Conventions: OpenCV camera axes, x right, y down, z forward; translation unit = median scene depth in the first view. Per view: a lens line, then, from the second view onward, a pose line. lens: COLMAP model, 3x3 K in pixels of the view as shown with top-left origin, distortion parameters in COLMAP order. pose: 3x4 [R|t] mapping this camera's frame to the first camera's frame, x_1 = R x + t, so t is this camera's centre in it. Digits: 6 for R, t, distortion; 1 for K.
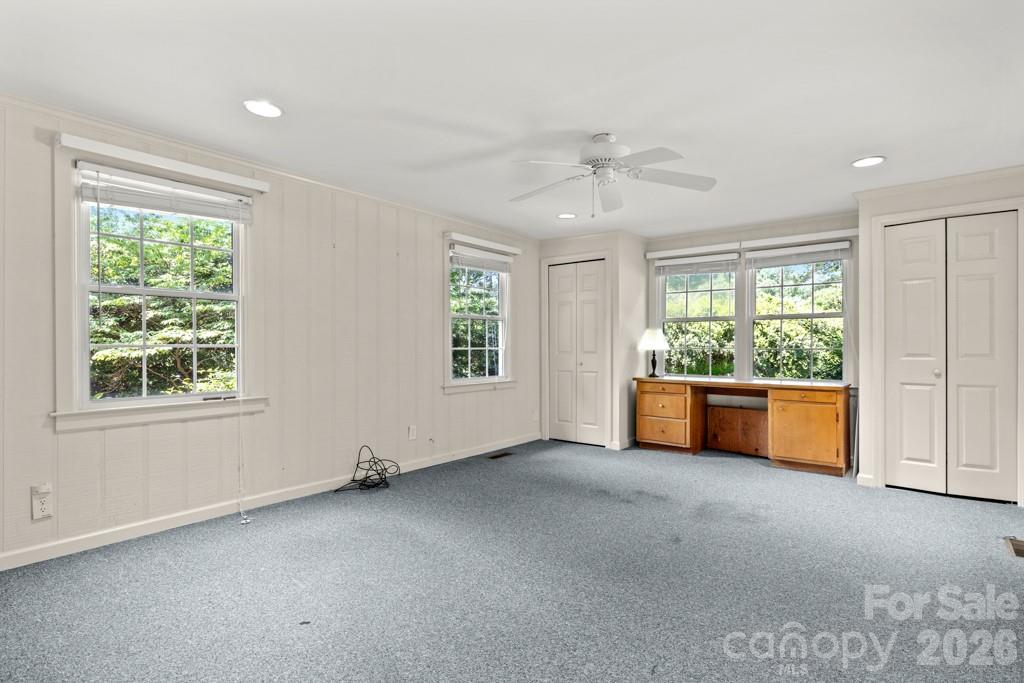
lens RADIAL K [[523.6, 0, 514.7], [0, 523.6, 347.6], [0, 0, 1]] dist [-0.003906, -0.000321]
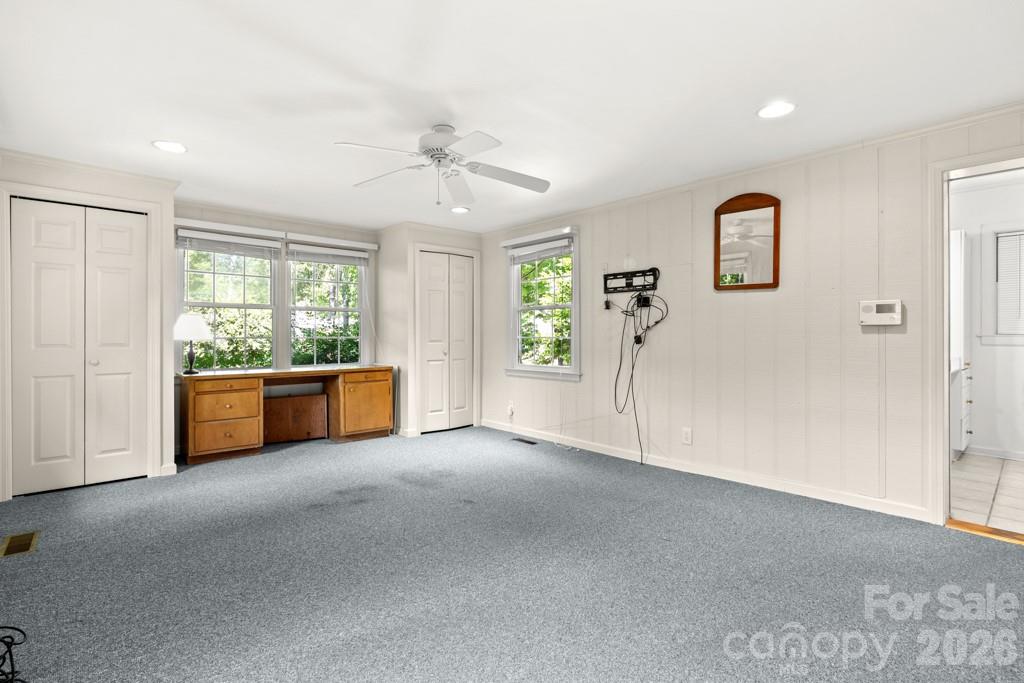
lens RADIAL K [[488.8, 0, 514.2], [0, 488.8, 332.9], [0, 0, 1]] dist [-0.006615, -0.000257]
pose [[0.141758, 0.003169, 0.989896, -0.497713], [0.004266, 0.999984, -0.003812, -0.002165], [-0.989892, 0.004763, 0.141742, 0.490977]]
